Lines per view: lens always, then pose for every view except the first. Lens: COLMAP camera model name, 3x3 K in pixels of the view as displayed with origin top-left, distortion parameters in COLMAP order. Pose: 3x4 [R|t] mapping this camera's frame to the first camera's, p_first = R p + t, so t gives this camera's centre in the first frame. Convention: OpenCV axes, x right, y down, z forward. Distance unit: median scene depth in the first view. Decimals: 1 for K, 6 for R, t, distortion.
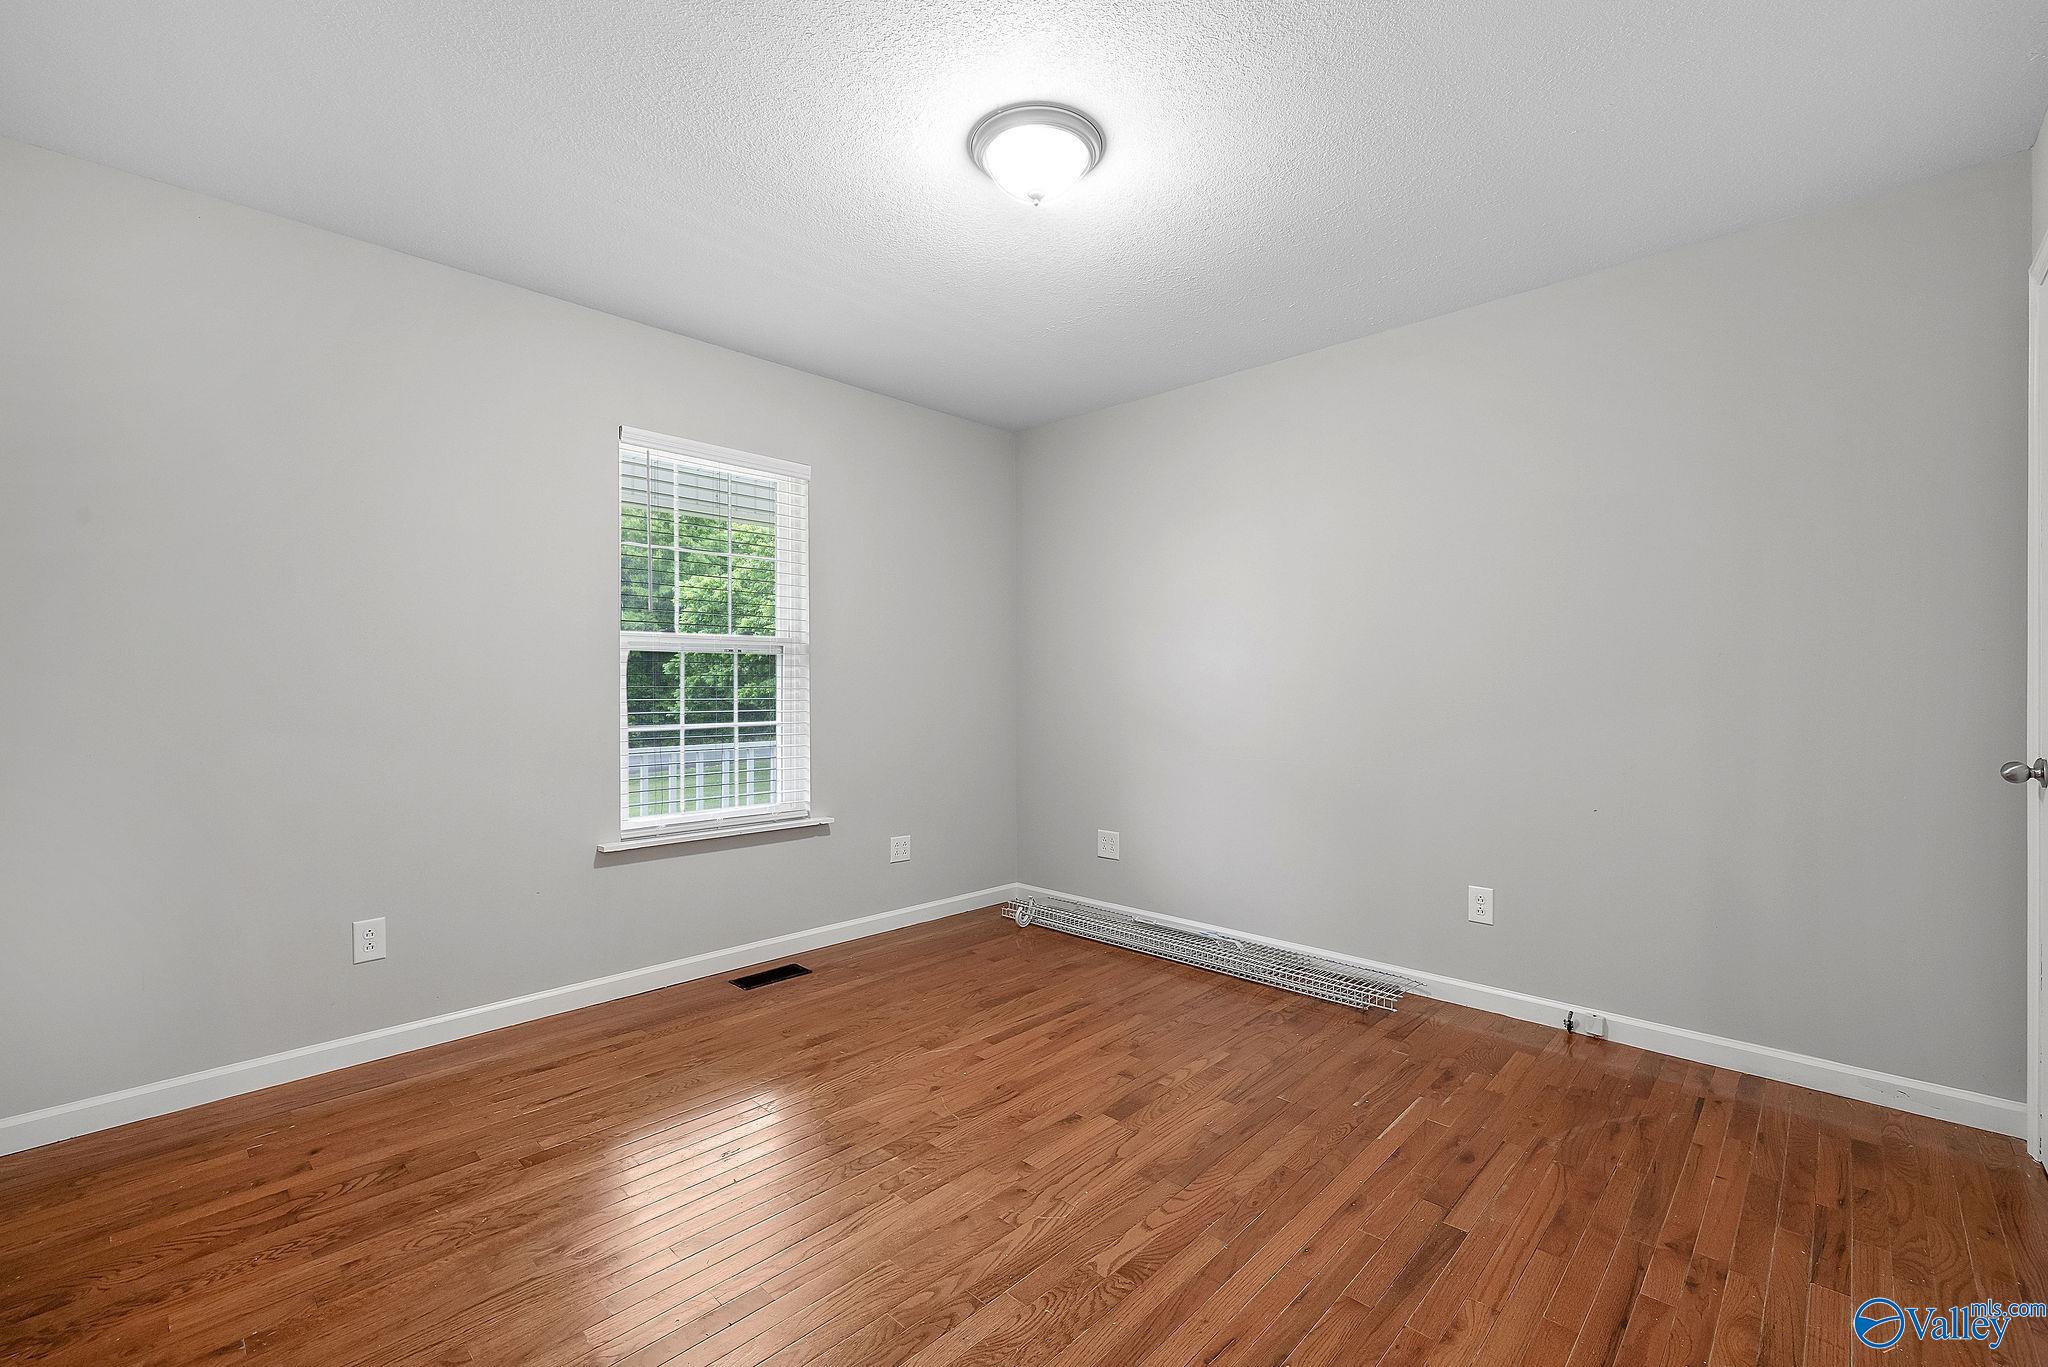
lens RADIAL K [[889.8, 0, 1021.4], [0, 889.8, 673.4], [0, 0, 1]] dist [-0.000796, -0.000138]
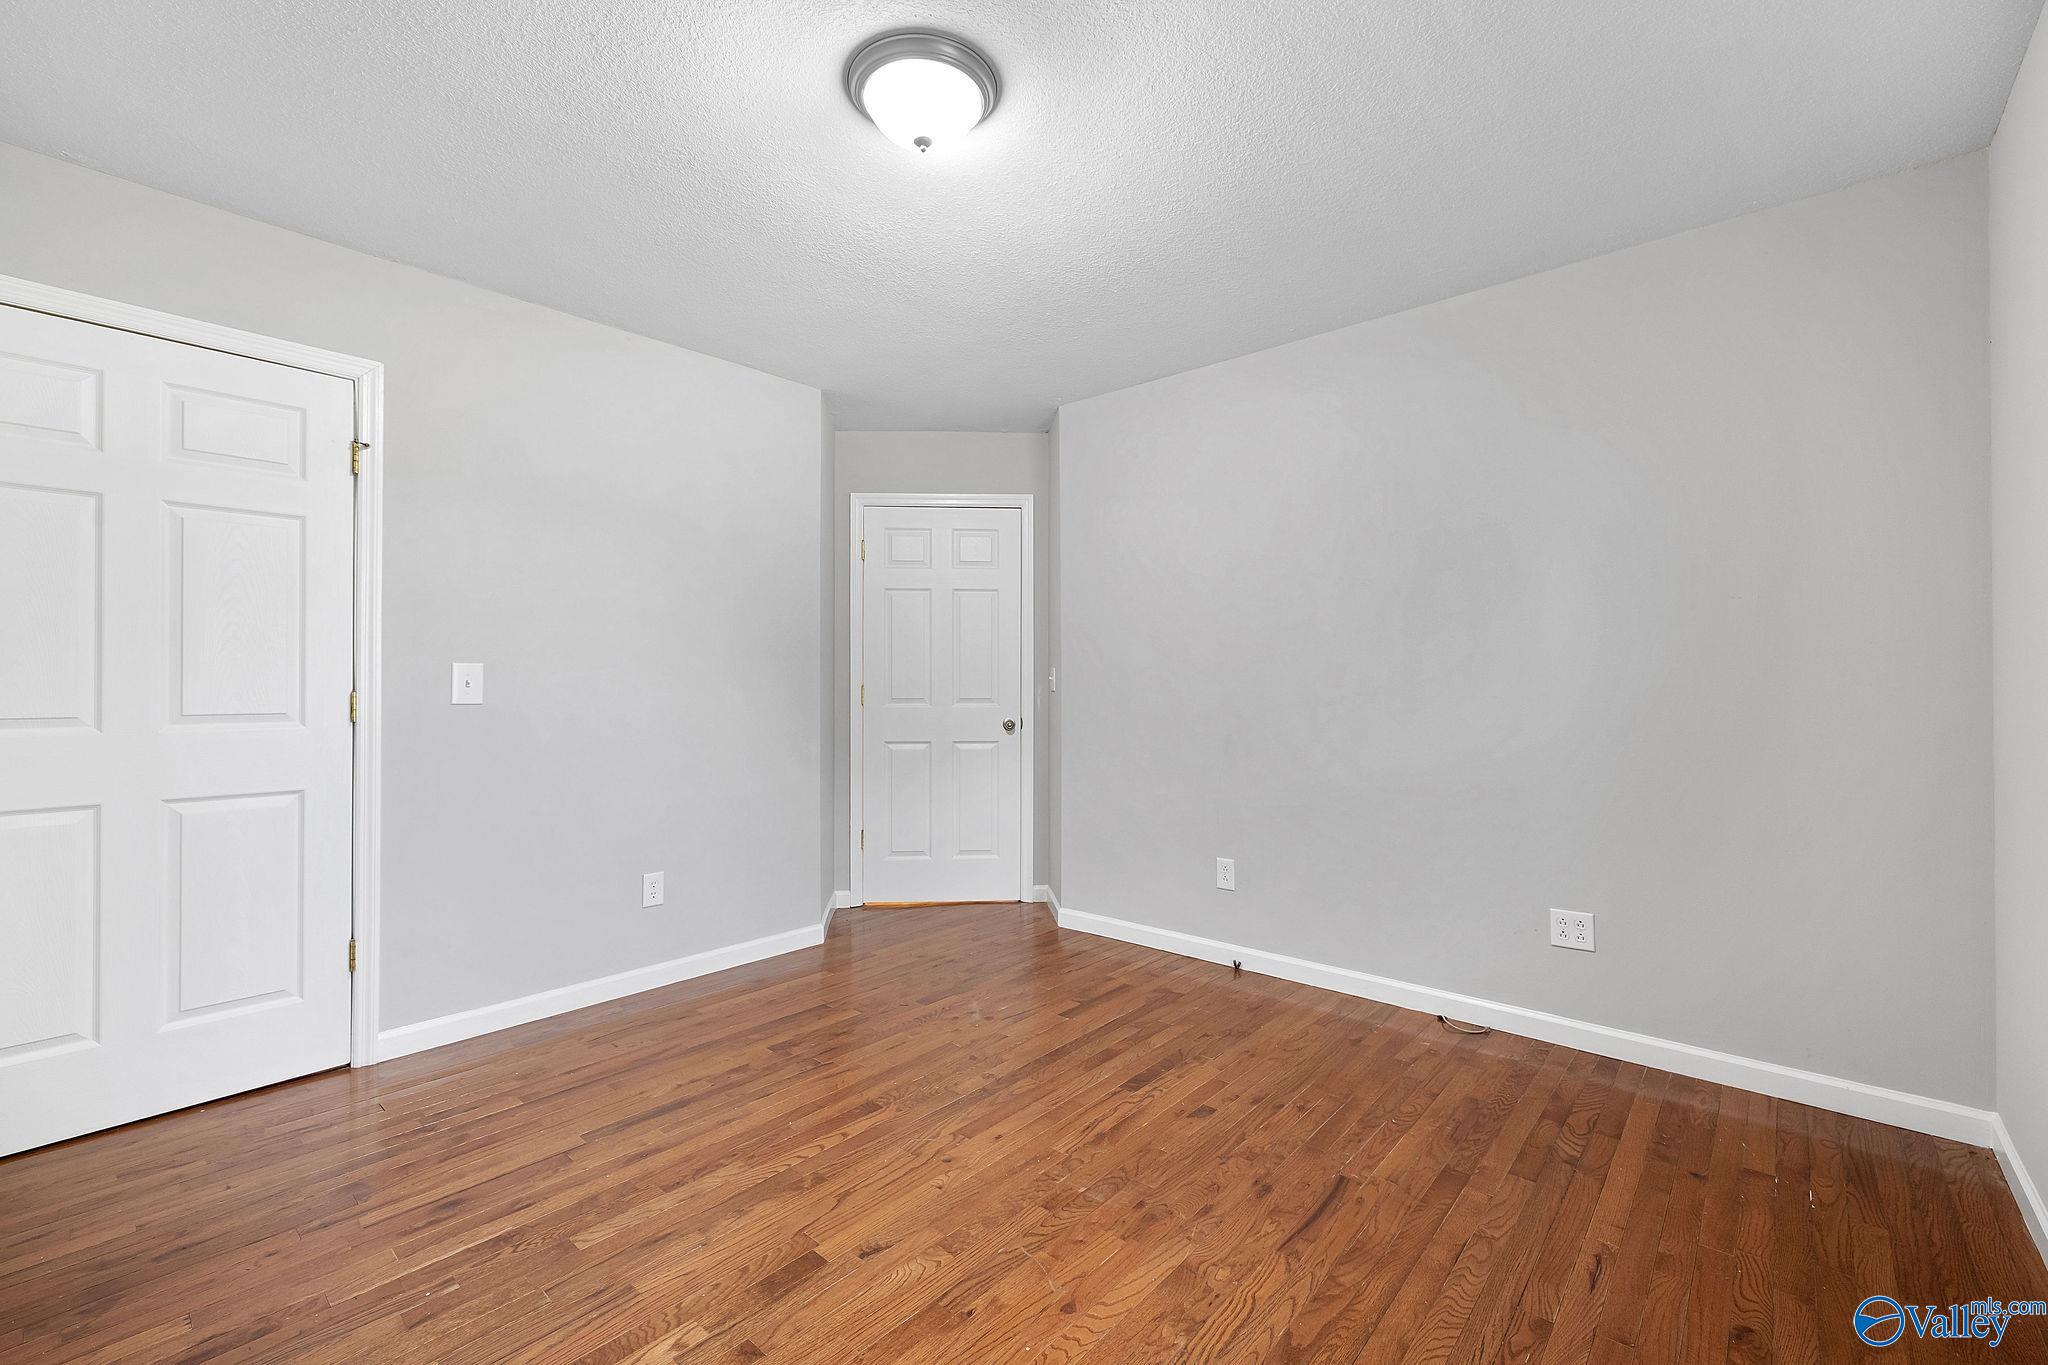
lens RADIAL K [[889.8, 0, 1021.4], [0, 889.8, 672.4], [0, 0, 1]] dist [-0.000796, -0.000138]
pose [[-0.999482, 0.002161, -0.032110, -0.050453], [0.002796, 0.999801, -0.019740, 0.022540], [0.032061, -0.019819, -0.999289, 1.886449]]
